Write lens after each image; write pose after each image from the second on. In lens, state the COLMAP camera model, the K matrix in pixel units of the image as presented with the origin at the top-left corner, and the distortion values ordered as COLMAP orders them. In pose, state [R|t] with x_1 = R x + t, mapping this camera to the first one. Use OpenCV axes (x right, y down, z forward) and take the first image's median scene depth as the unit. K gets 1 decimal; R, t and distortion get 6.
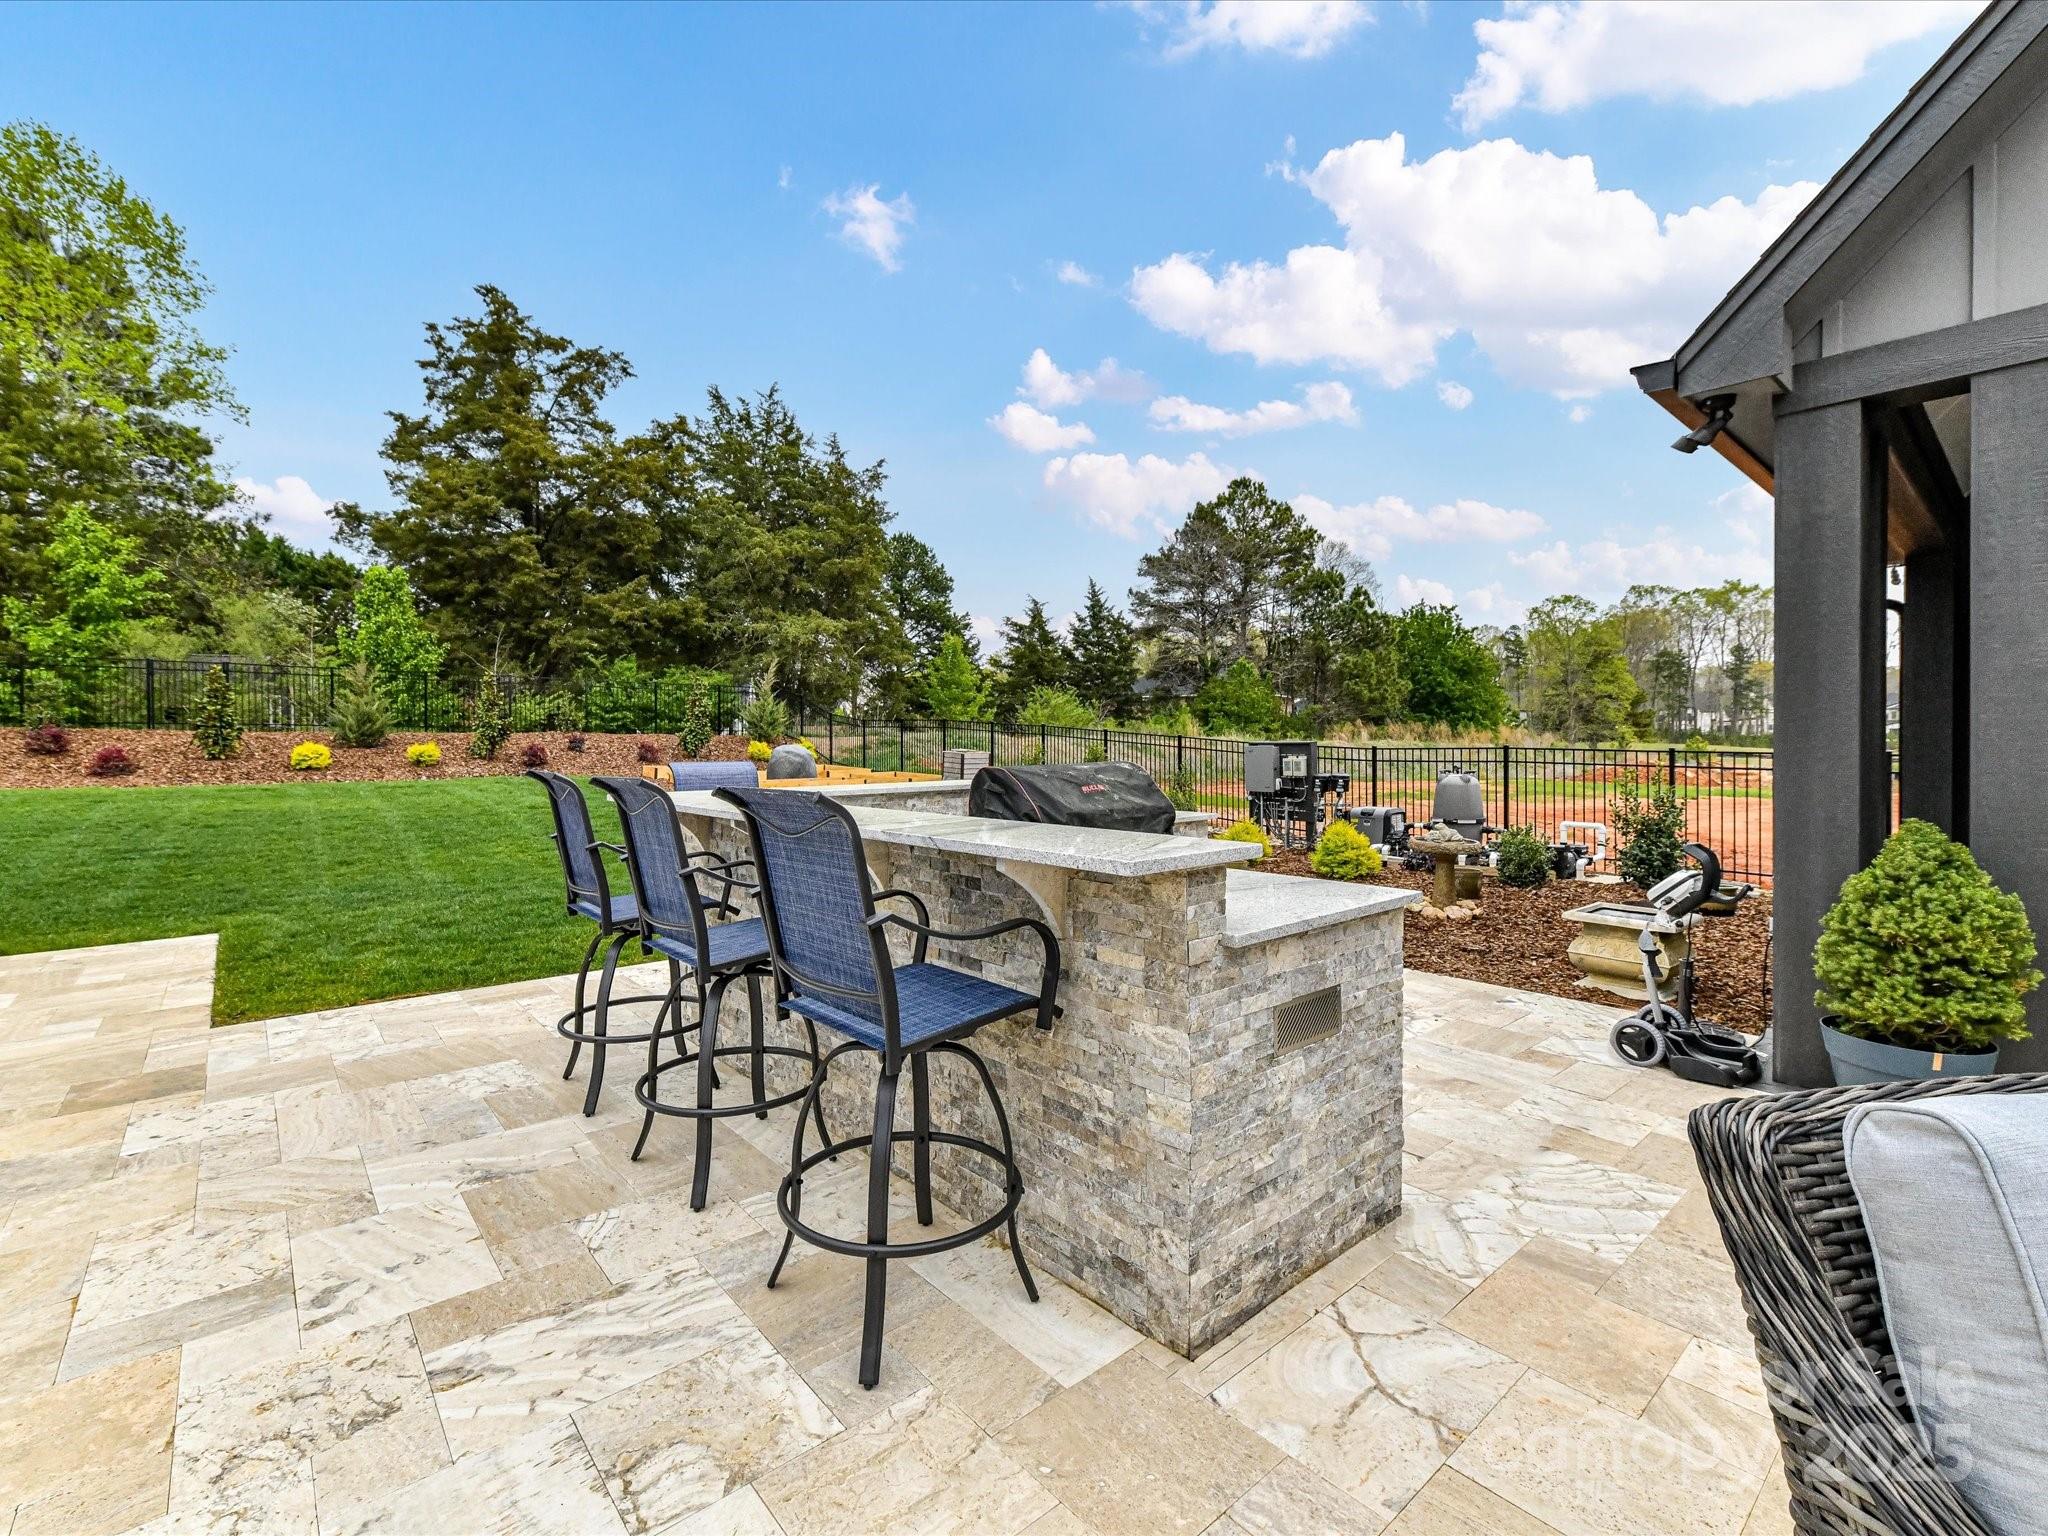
lens RADIAL K [[931.1, 0, 1006.0], [0, 931.1, 754.2], [0, 0, 1]] dist [0.001774, 0.000733]
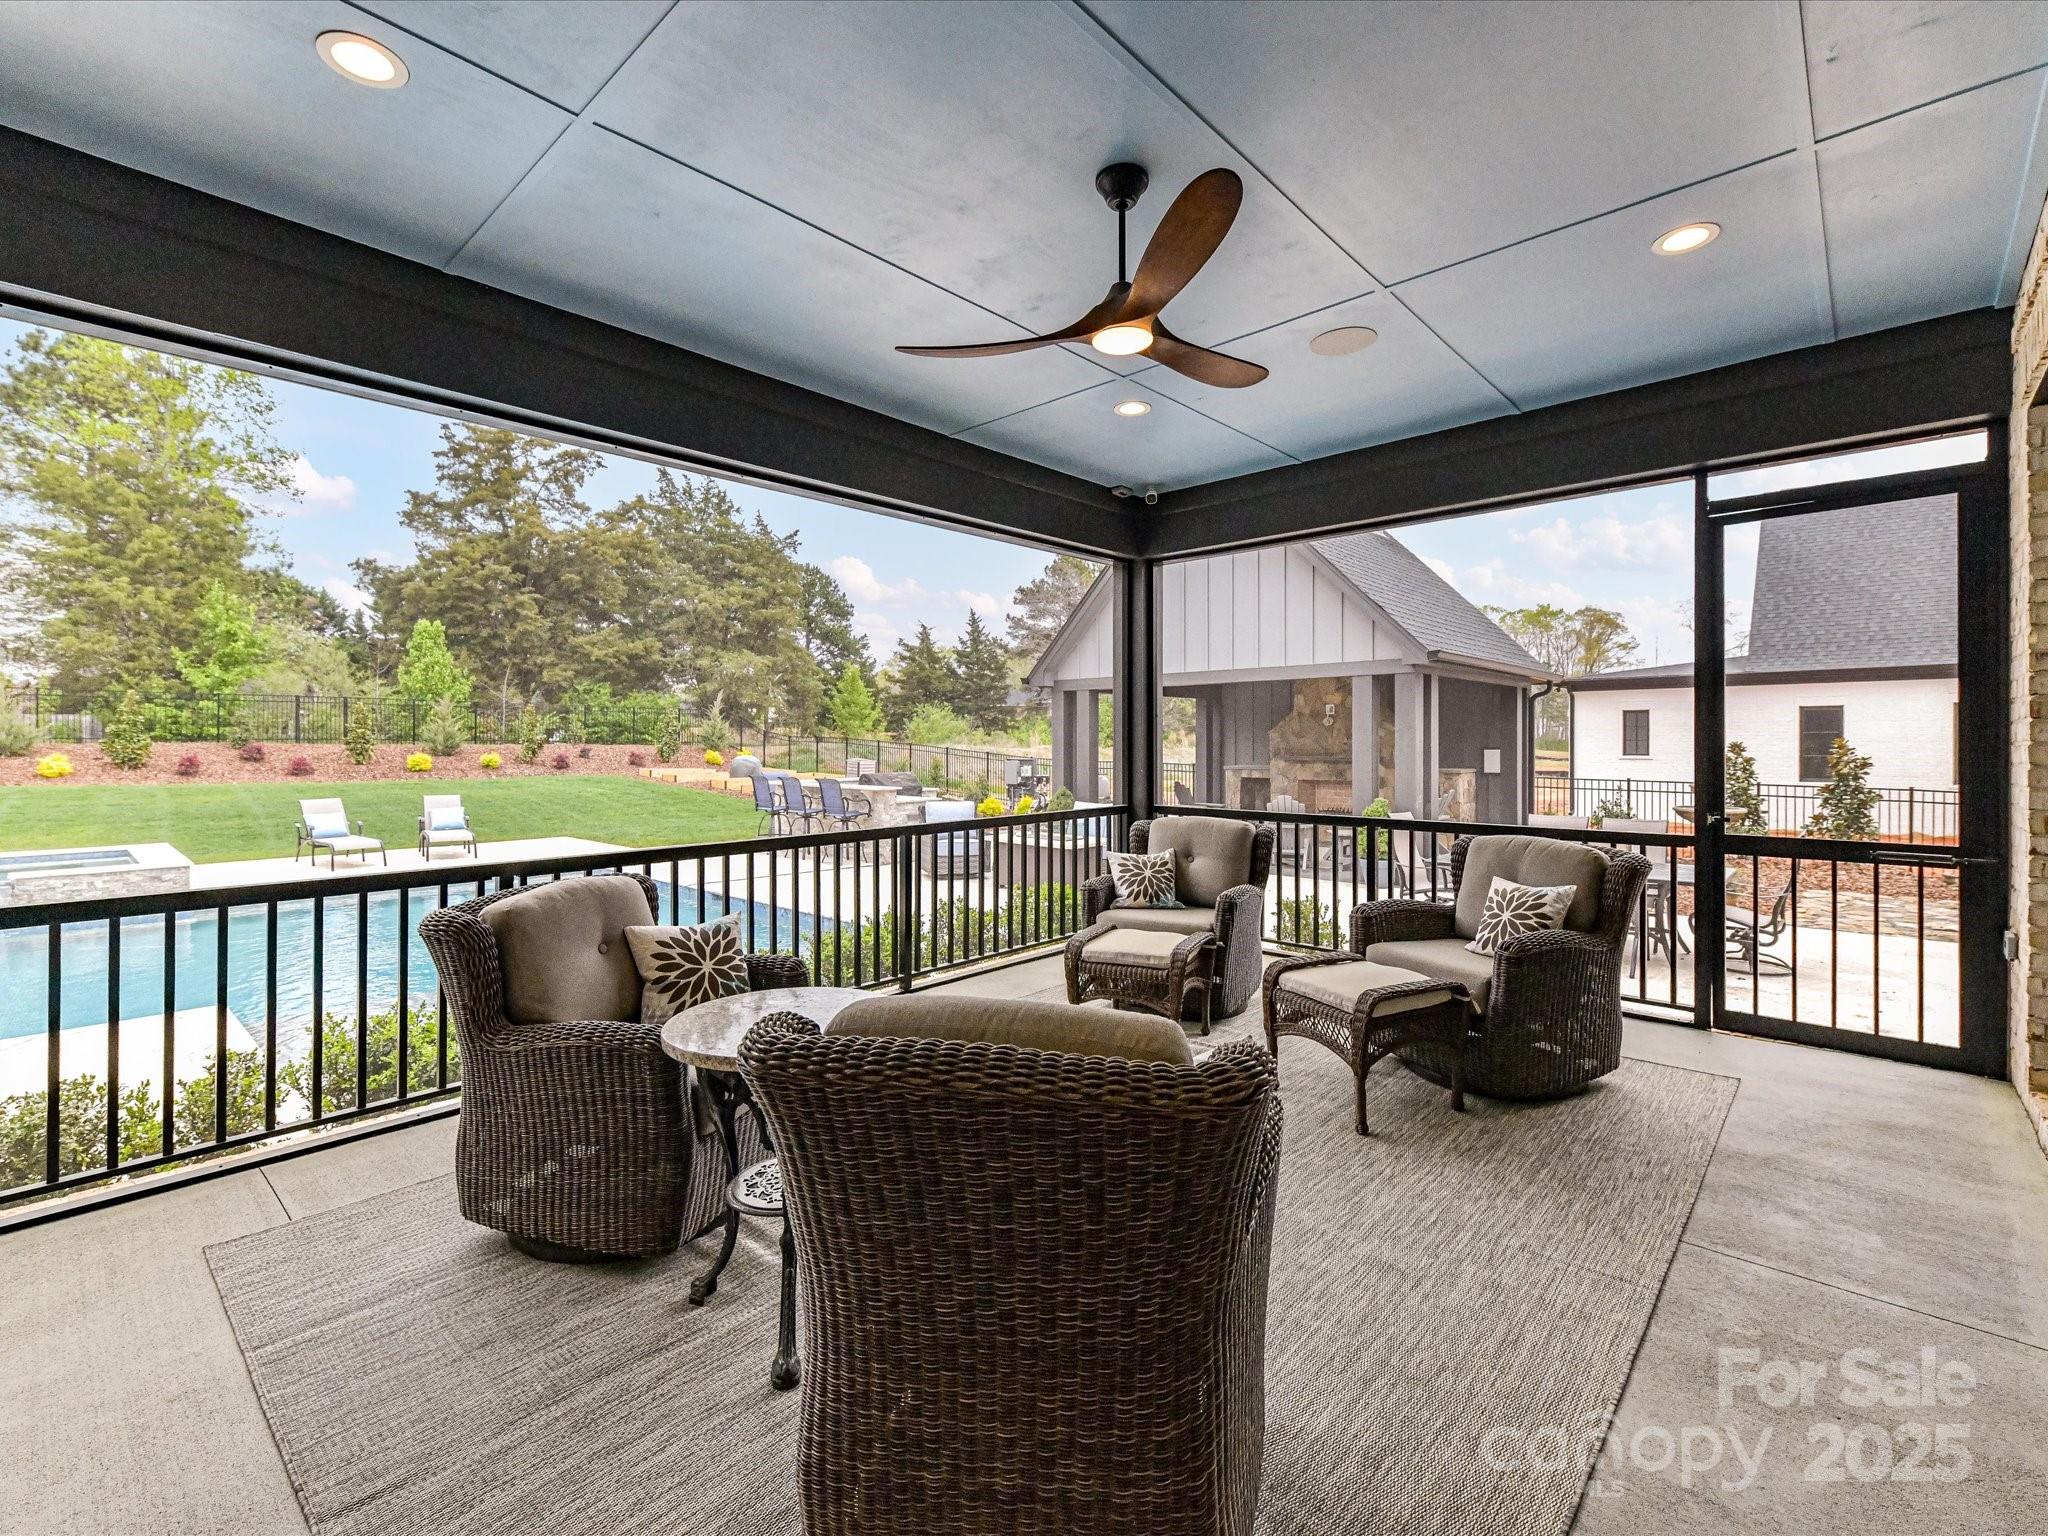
lens RADIAL K [[931.1, 0, 1018.2], [0, 931.1, 740.9], [0, 0, 1]] dist [0.001774, 0.000733]
pose [[0.992951, 0.005598, 0.118397, 0.018700], [-0.004178, 0.999916, -0.012238, -0.009003], [-0.118456, 0.011657, 0.992891, -0.311118]]
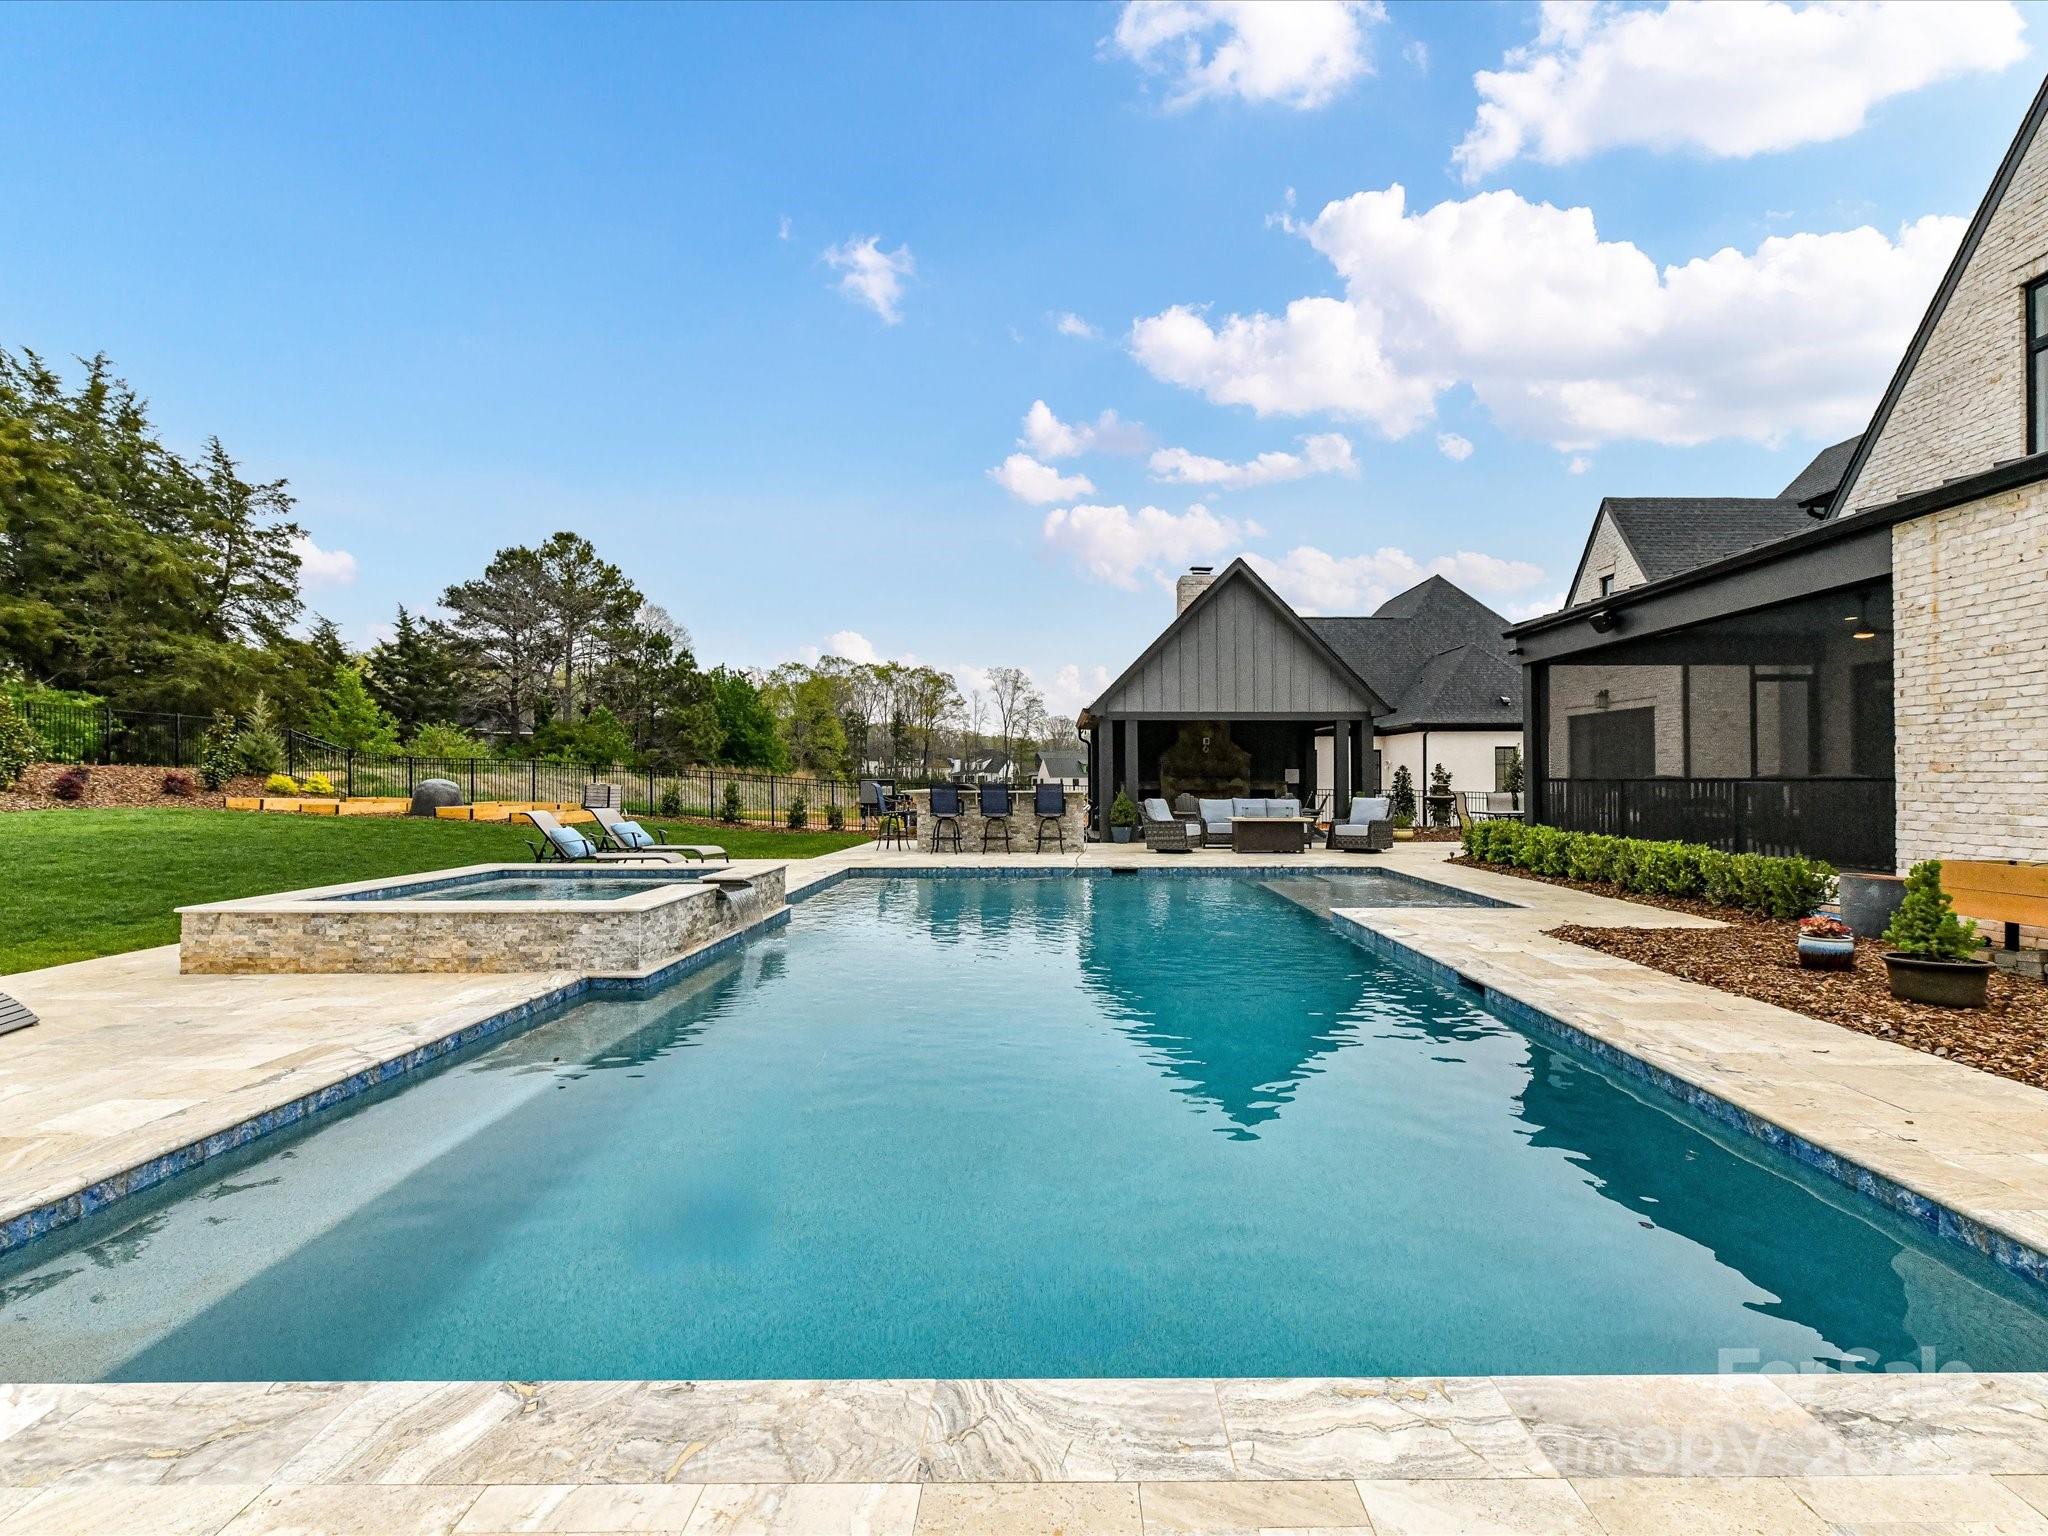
lens RADIAL K [[931.1, 0, 1088.8], [0, 931.1, 782.0], [0, 0, 1]] dist [0.001774, 0.000733]
pose [[0.632410, 0.008543, 0.774586, -0.338116], [0.002102, 0.999917, -0.012745, 0.006672], [-0.774631, 0.009688, 0.632340, -0.234503]]
